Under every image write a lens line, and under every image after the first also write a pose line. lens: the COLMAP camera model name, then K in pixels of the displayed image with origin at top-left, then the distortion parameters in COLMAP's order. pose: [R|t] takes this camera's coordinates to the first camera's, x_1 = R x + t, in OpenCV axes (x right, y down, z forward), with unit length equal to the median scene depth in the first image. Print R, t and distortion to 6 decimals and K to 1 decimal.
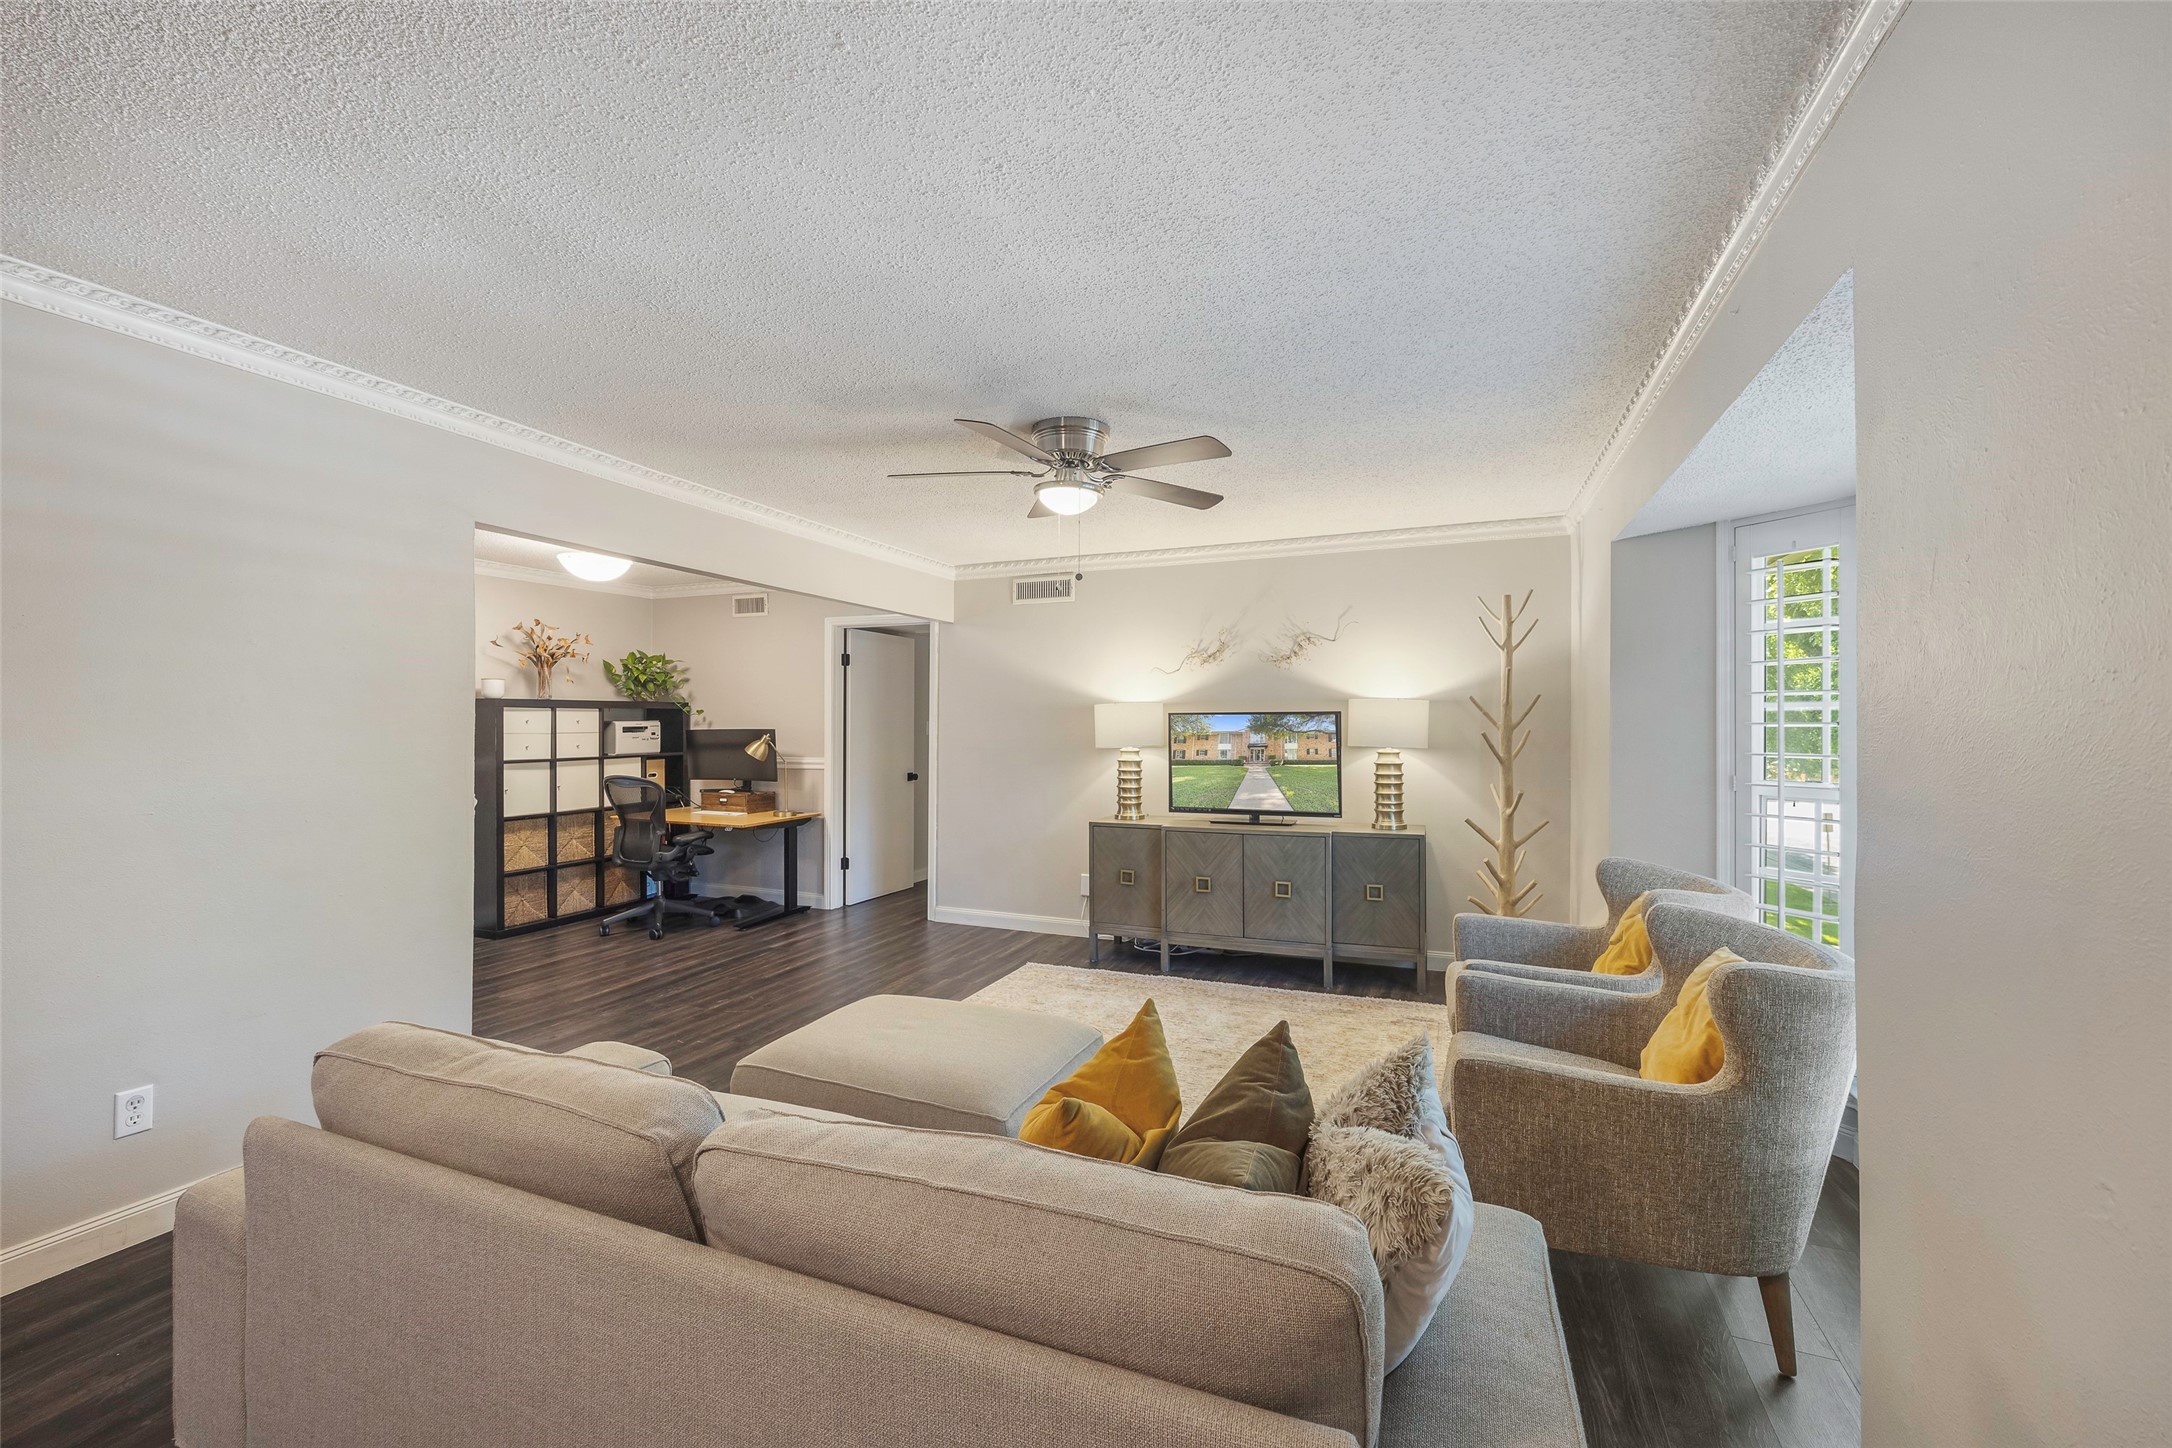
lens RADIAL K [[883.5, 0, 1086.0], [0, 883.5, 724.0], [0, 0, 1]] dist [-0.002279, -0.000014]
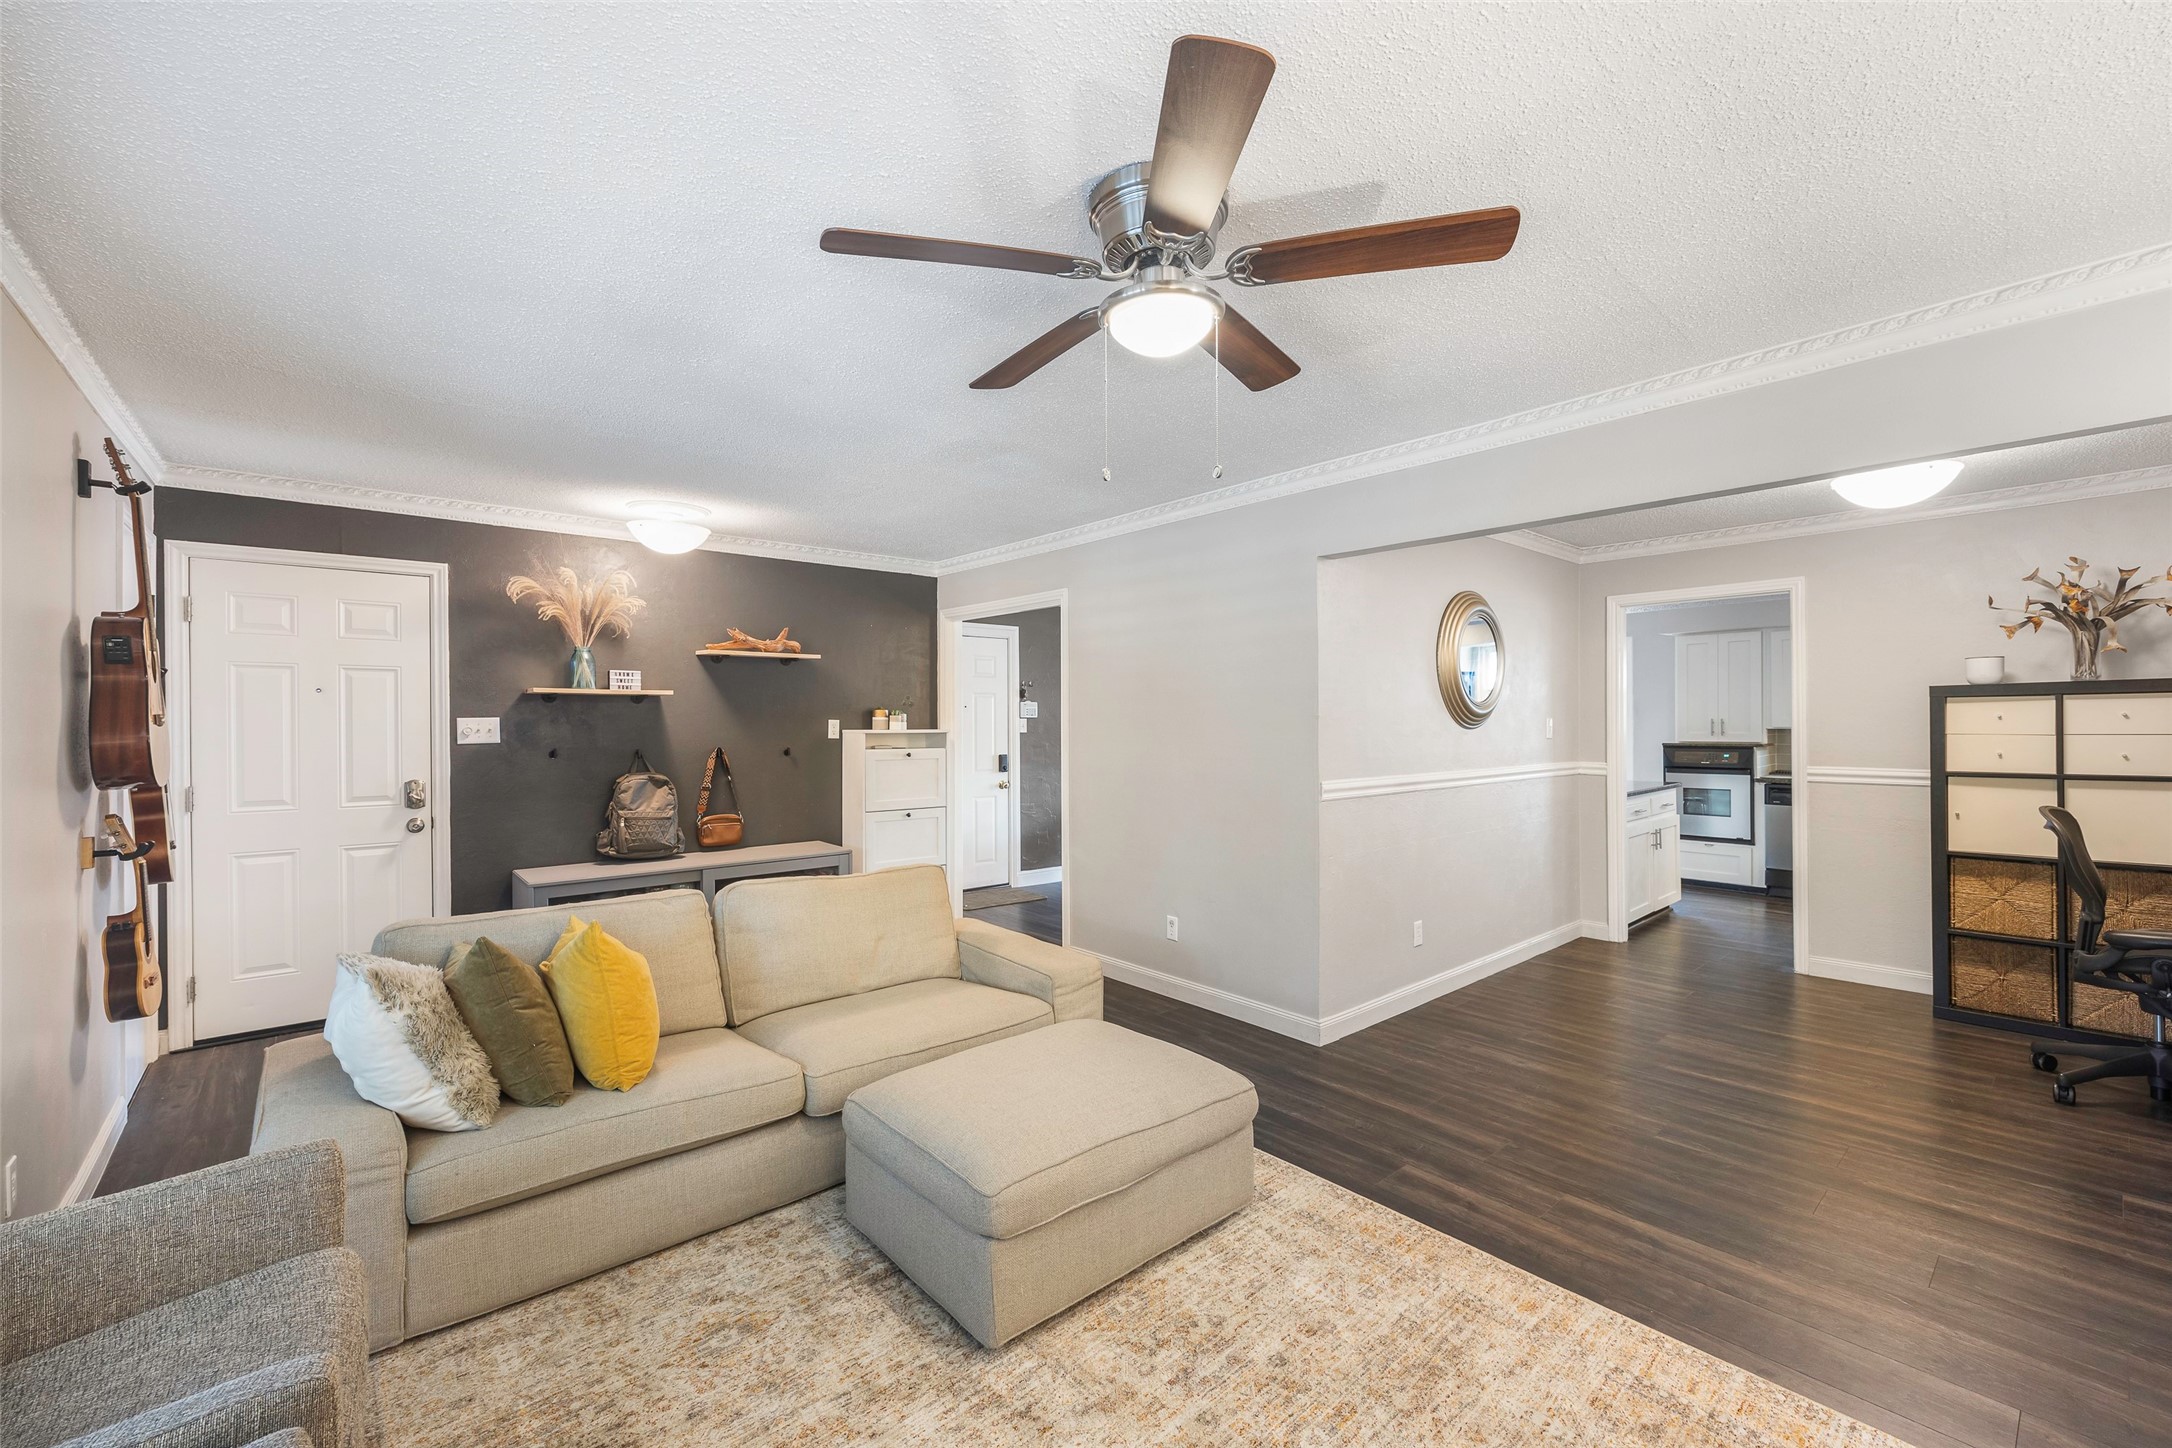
lens RADIAL K [[881.9, 0, 1088.9], [0, 881.9, 734.1], [0, 0, 1]] dist [-0.005712, -0.000074]
pose [[-0.447481, 0.008466, -0.894254, 0.334283], [0.004377, 0.999964, 0.007277, 0.002112], [0.894283, -0.000658, -0.447502, 0.802428]]
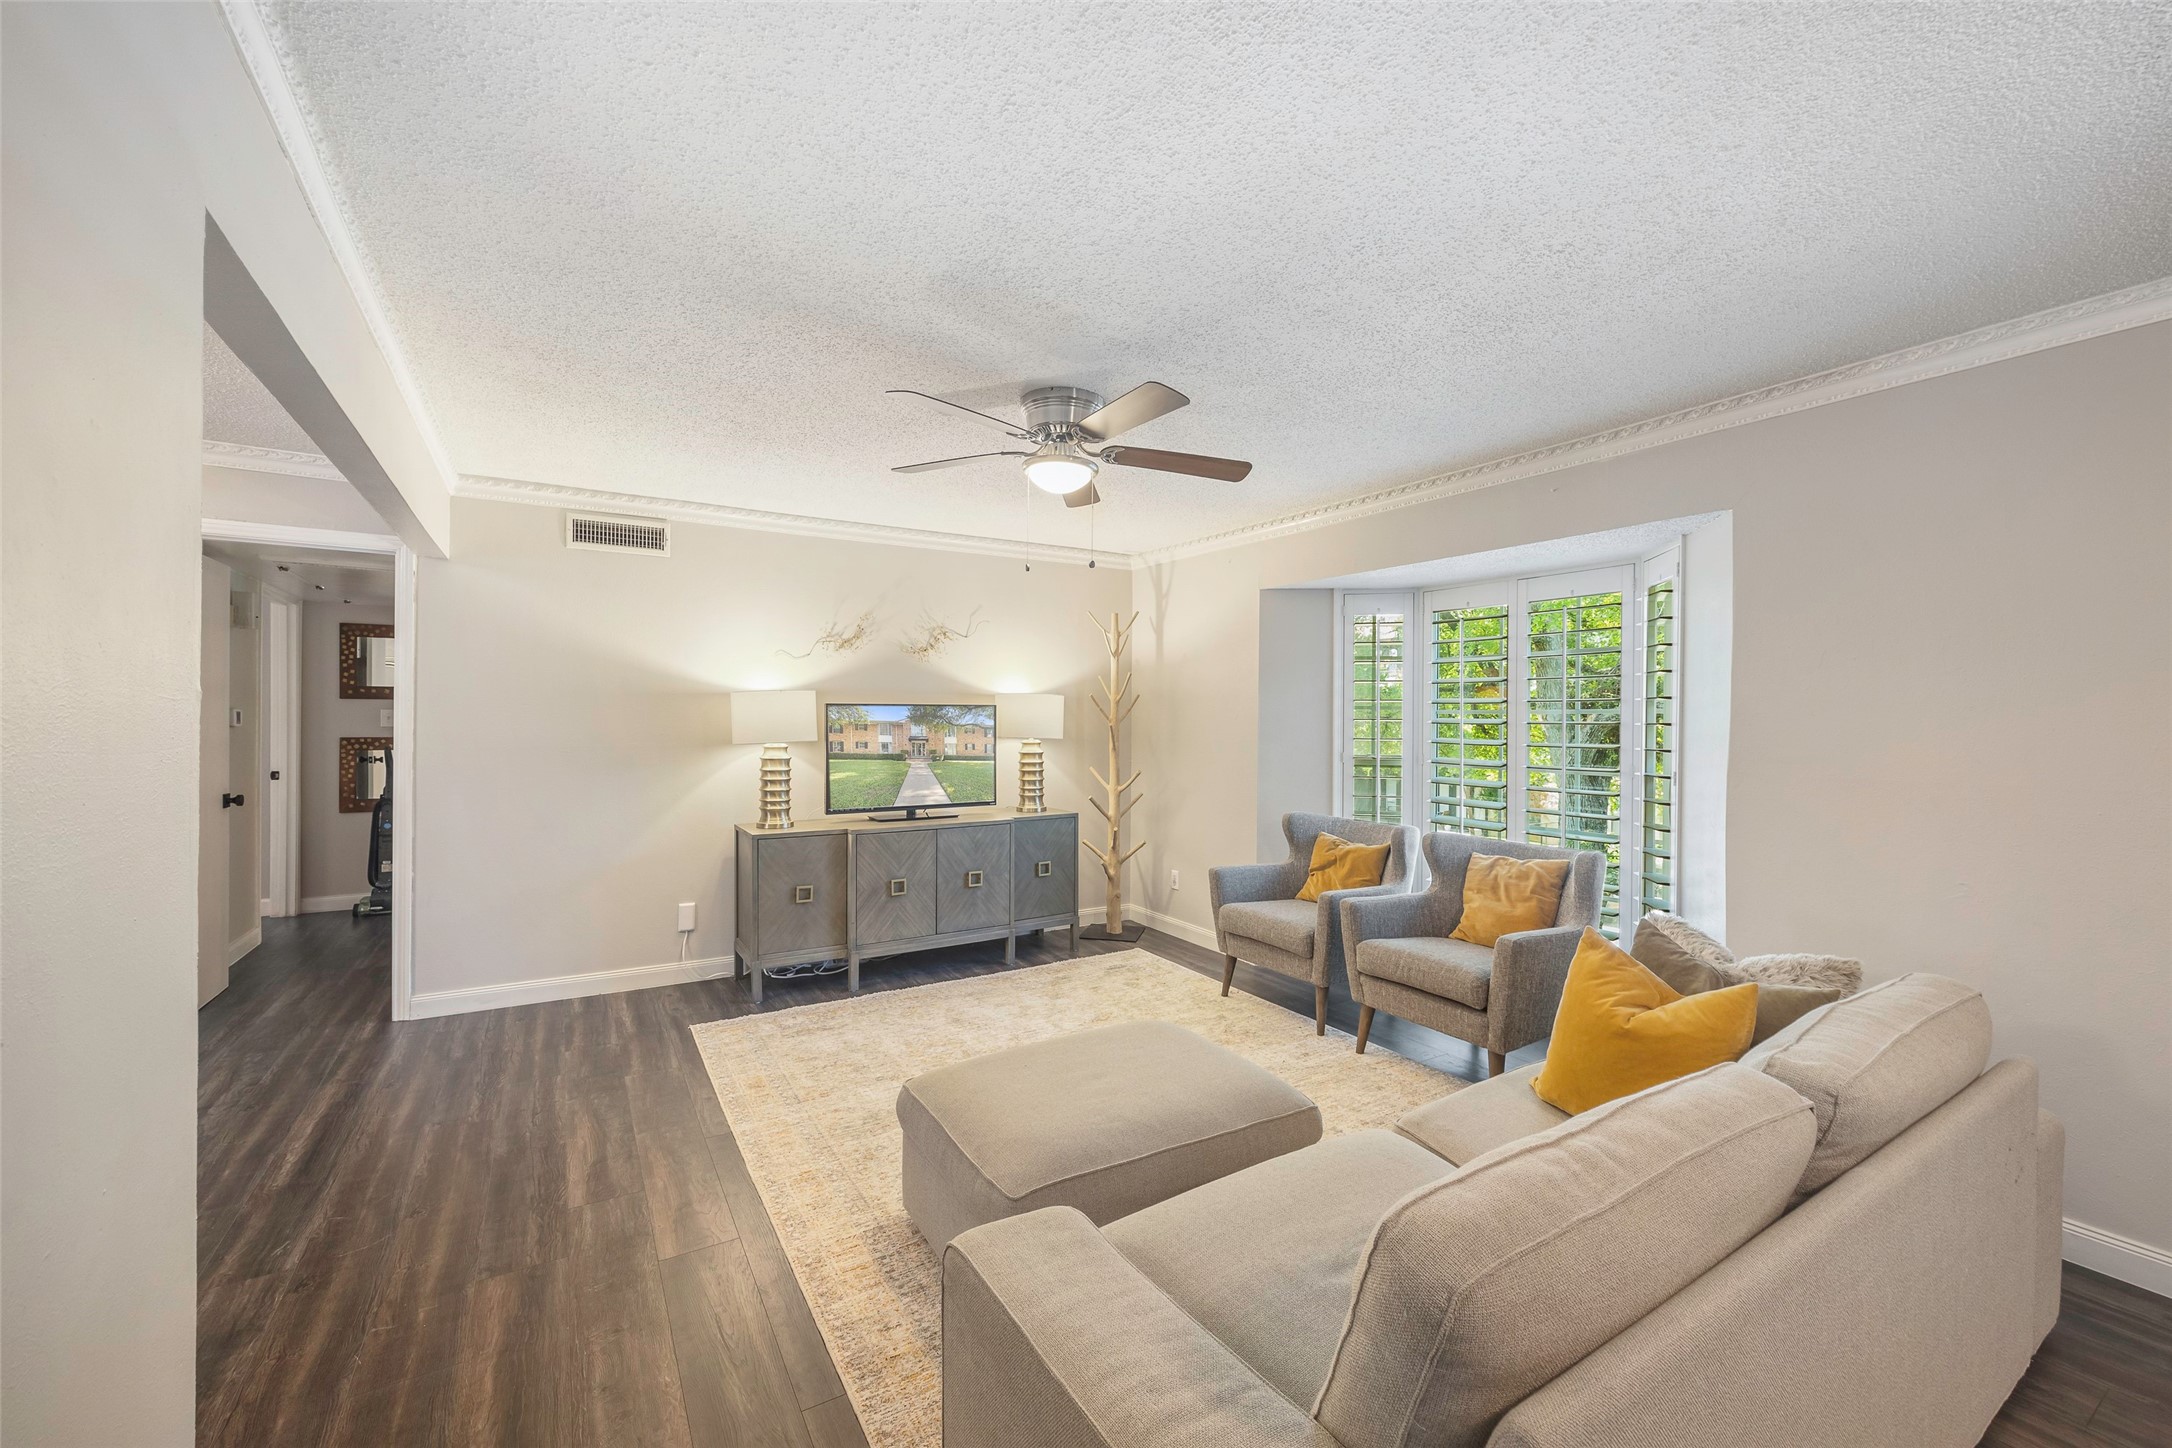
lens RADIAL K [[872.6, 0, 1093.0], [0, 872.6, 718.9], [0, 0, 1]] dist [-0.003991, -0.000007]
pose [[0.583625, 0.003617, 0.812015, -0.495930], [-0.007352, 0.999973, 0.000830, 0.000446], [-0.811990, -0.006454, 0.583636, 0.289643]]
